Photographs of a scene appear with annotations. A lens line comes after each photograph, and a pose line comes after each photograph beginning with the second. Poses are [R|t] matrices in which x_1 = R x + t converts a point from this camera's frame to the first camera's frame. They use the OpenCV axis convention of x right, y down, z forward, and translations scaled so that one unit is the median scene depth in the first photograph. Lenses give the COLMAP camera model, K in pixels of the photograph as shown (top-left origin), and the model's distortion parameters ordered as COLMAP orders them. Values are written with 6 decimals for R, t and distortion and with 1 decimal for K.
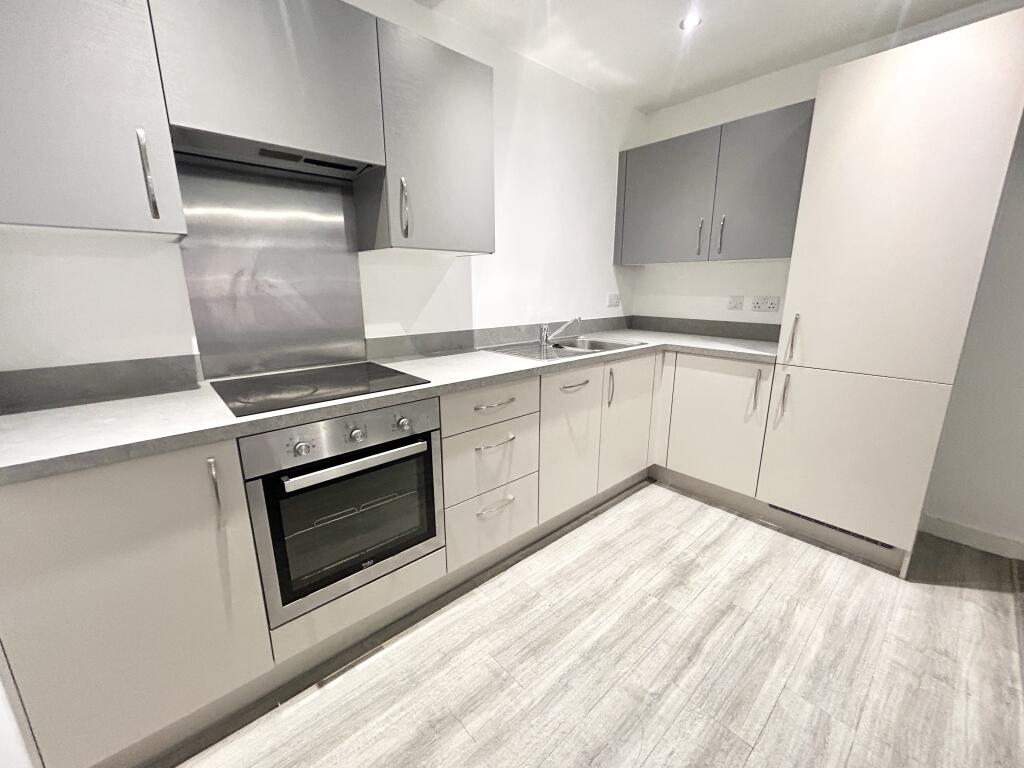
lens RADIAL K [[410.9, 0, 510.9], [0, 410.9, 383.2], [0, 0, 1]] dist [-0.001595, -0.000547]
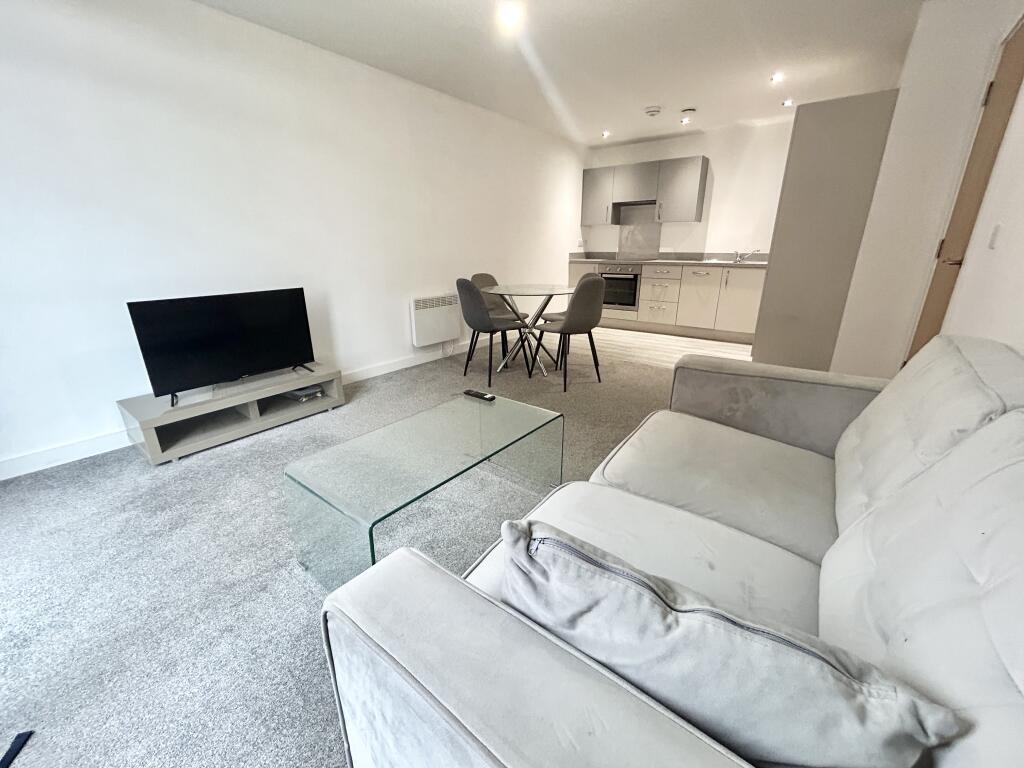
lens RADIAL K [[410.9, 0, 511.3], [0, 410.9, 383.4], [0, 0, 1]] dist [-0.001595, -0.000547]
pose [[0.178175, 0.308441, -0.934408, 2.705423], [-0.228400, 0.936631, 0.265623, 0.254637], [0.957124, 0.166092, 0.237332, -0.644669]]
